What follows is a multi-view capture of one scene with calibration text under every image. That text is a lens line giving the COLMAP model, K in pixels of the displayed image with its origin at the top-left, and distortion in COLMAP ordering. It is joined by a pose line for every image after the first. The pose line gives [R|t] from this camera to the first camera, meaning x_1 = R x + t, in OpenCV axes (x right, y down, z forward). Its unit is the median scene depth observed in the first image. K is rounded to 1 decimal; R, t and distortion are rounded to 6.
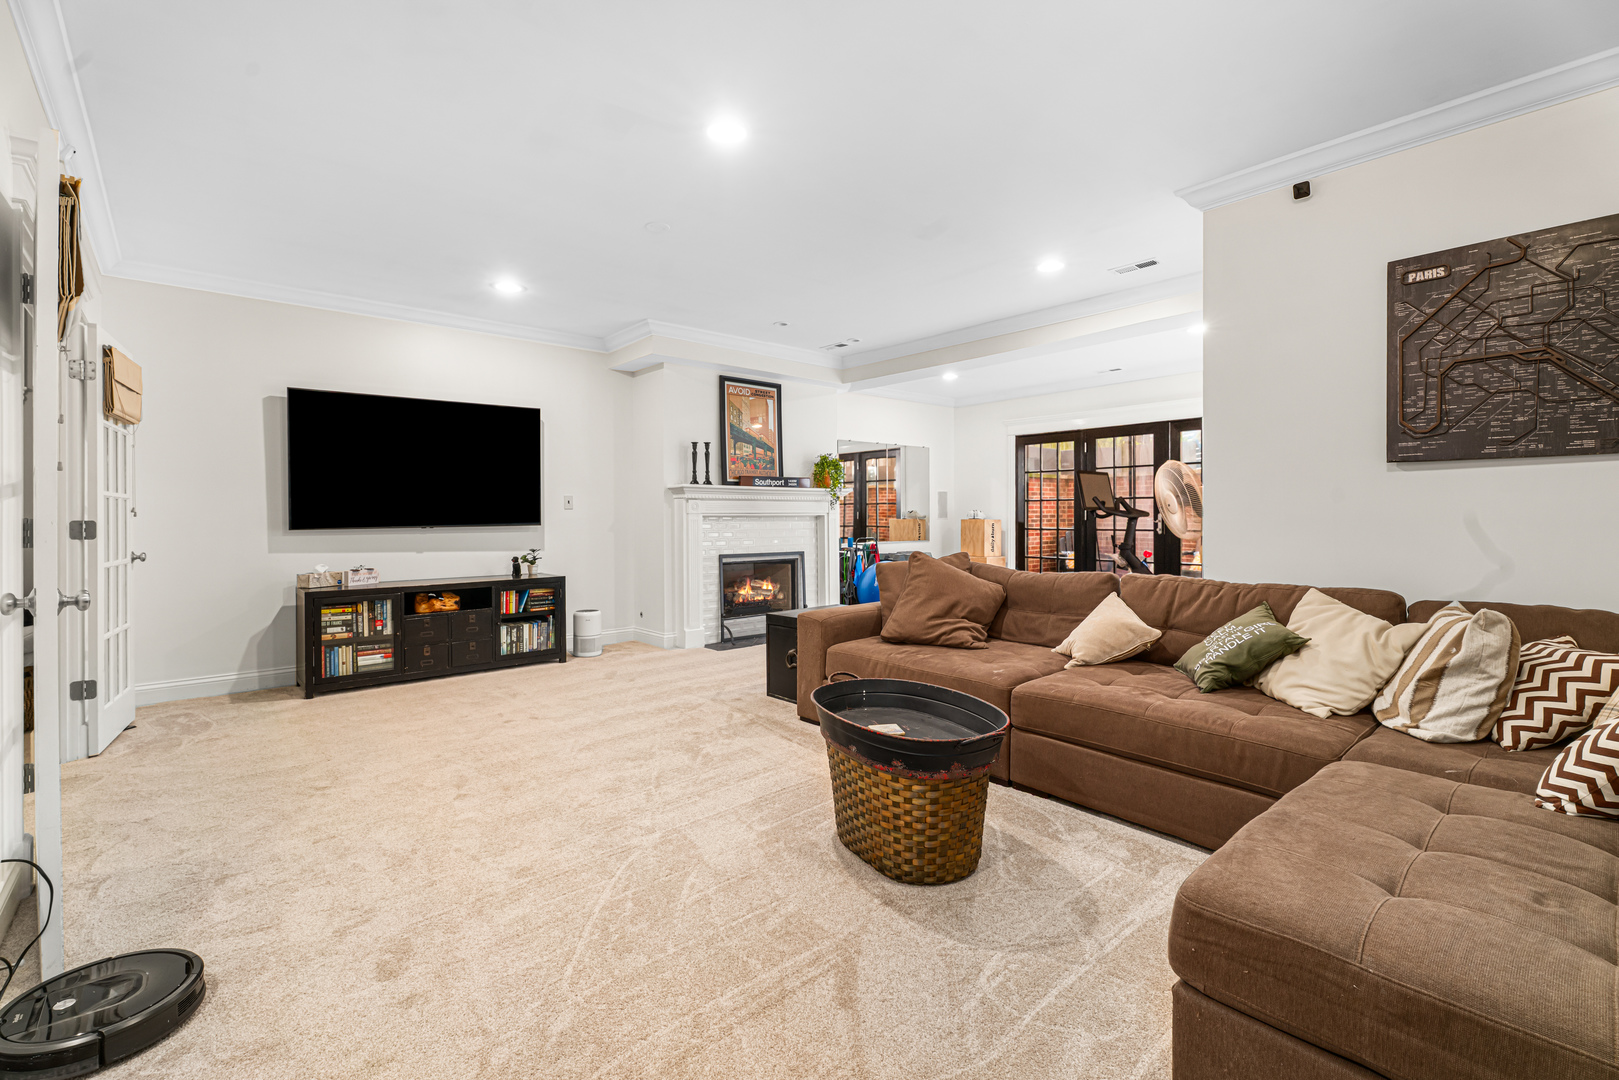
lens RADIAL K [[726.0, 0, 812.3], [0, 726.0, 519.2], [0, 0, 1]] dist [-0.002532, -0.000174]
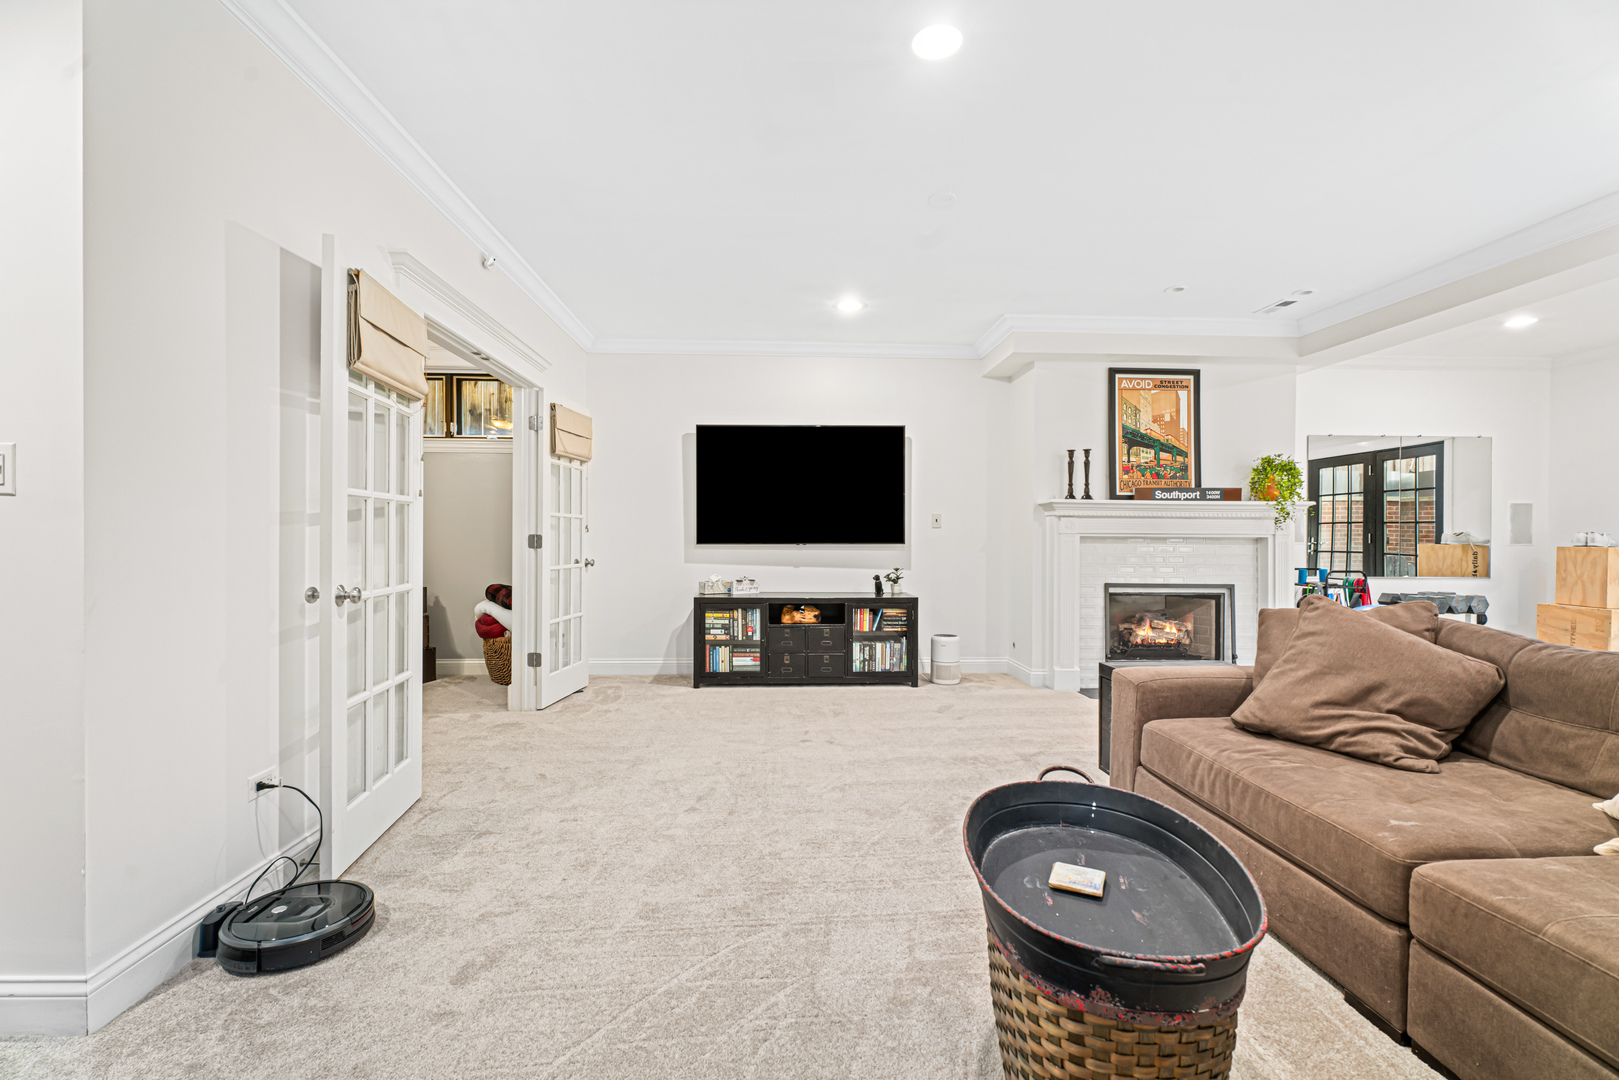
lens RADIAL K [[715.3, 0, 809.5], [0, 715.3, 540.0], [0, 0, 1]] dist [0.000242, 0.000587]
pose [[0.780164, 0.013605, -0.625427, 0.152626], [-0.012810, 0.999901, 0.005770, -0.001535], [0.625444, 0.003510, 0.780261, 0.186432]]
